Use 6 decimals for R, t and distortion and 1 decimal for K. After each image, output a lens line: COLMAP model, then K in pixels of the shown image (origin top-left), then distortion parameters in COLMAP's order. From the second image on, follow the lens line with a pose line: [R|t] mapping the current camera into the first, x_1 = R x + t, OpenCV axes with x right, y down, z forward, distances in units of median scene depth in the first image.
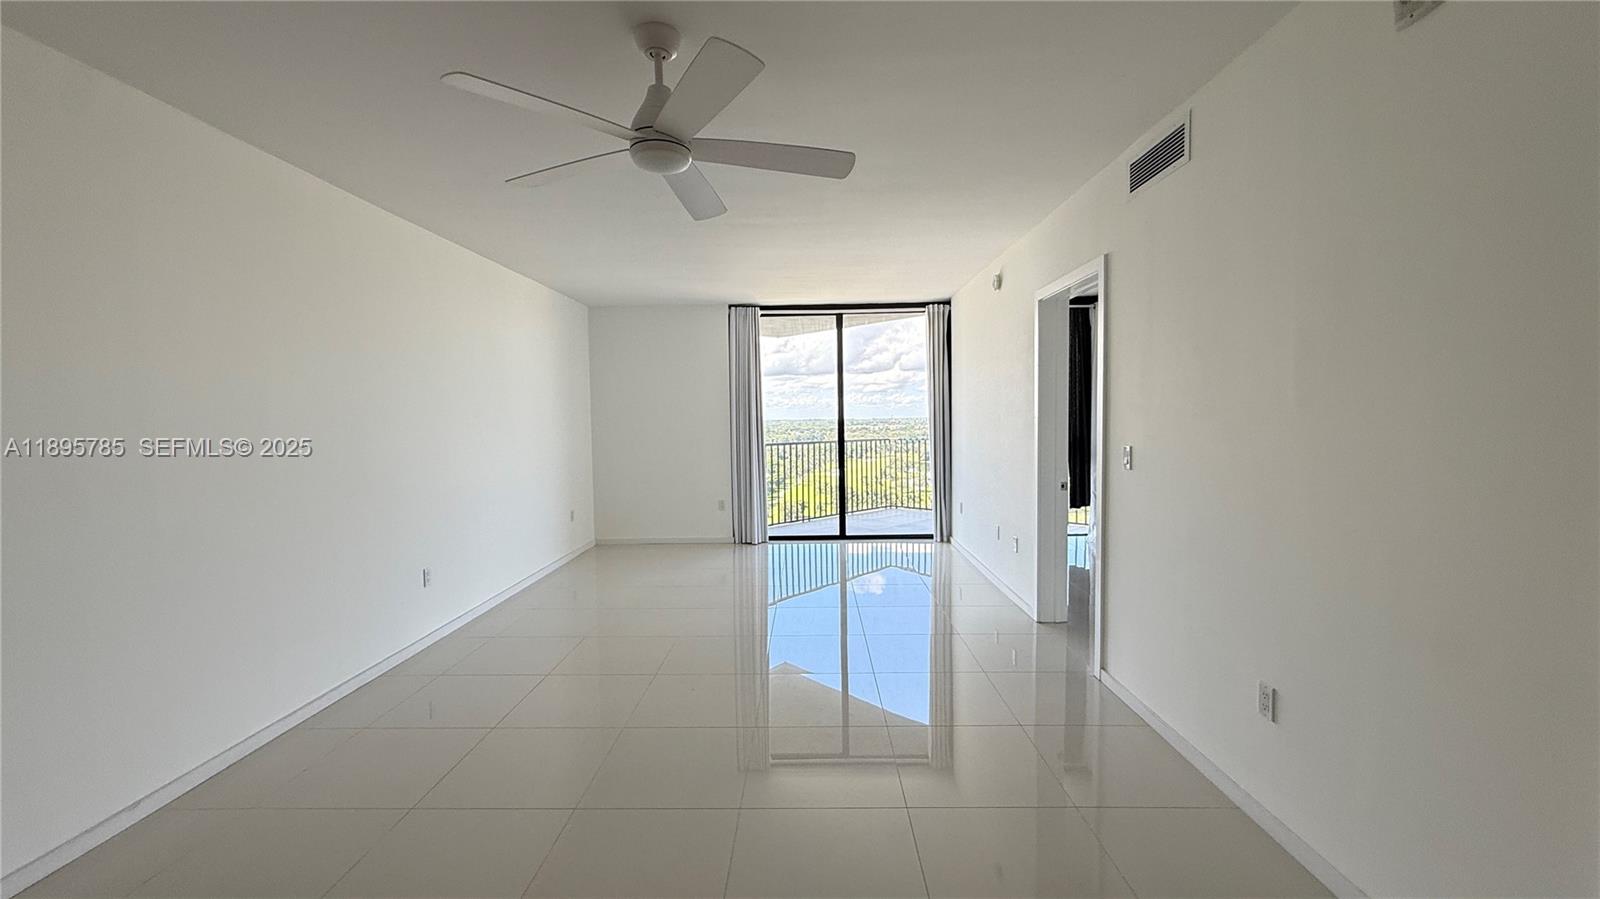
lens RADIAL K [[632.7, 0, 799.2], [0, 632.7, 451.3], [0, 0, 1]] dist [-0.000124, 0.000106]
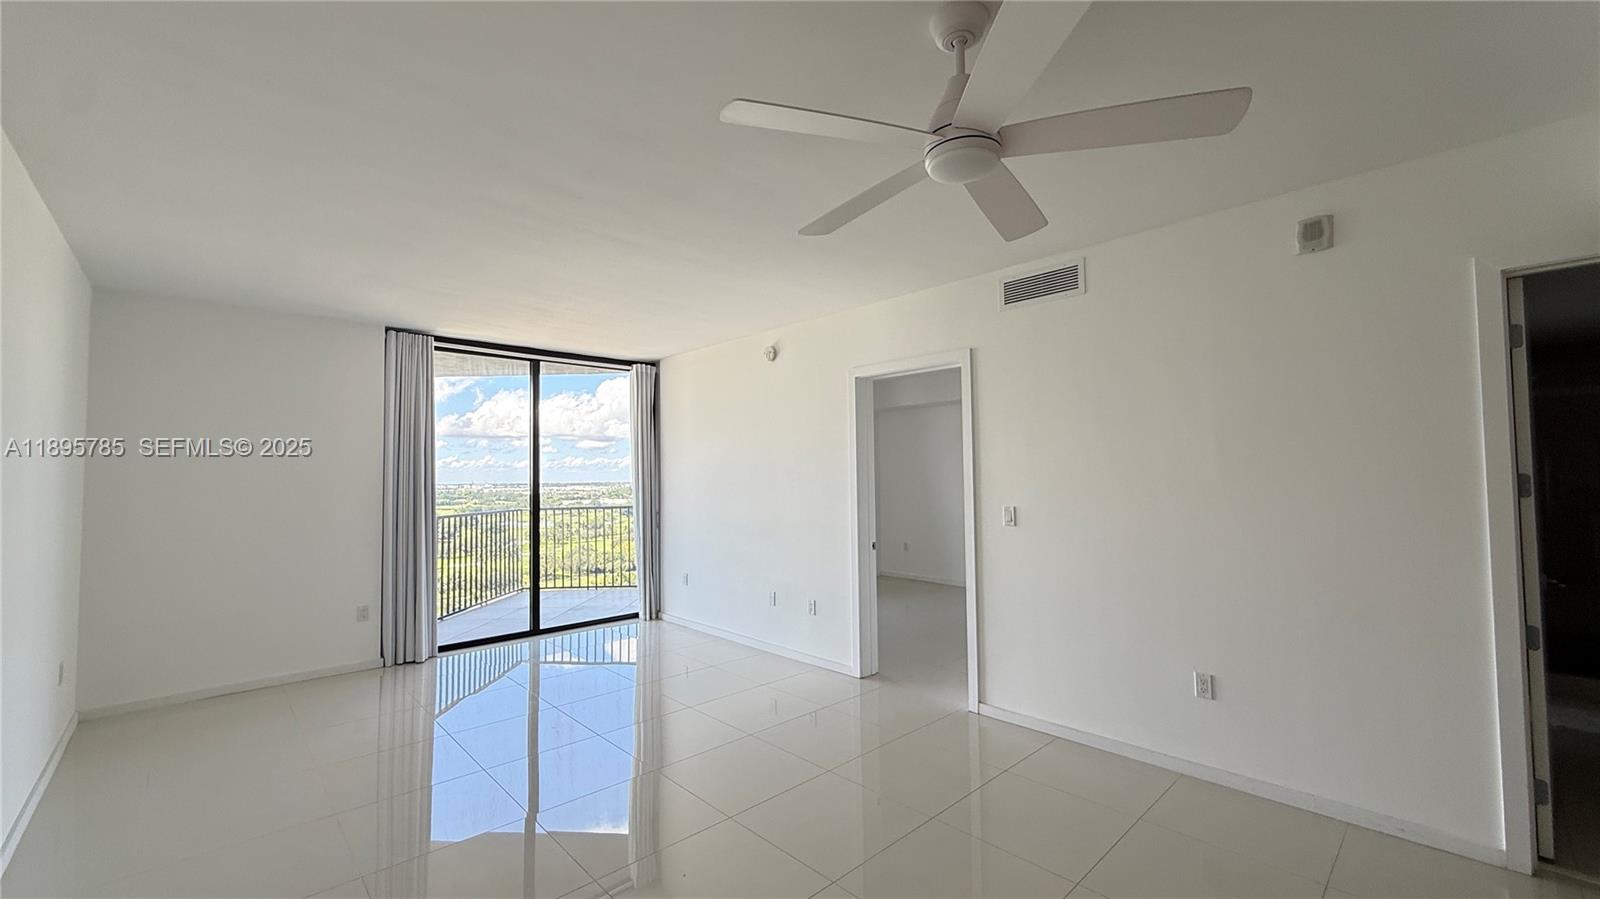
lens RADIAL K [[632.7, 0, 799.2], [0, 632.7, 451.3], [0, 0, 1]] dist [-0.000124, 0.000106]
pose [[0.715522, 0.035170, 0.697704, -0.269405], [0.038572, 0.995219, -0.089724, -0.008868], [-0.697524, 0.091112, 0.710745, 0.176140]]
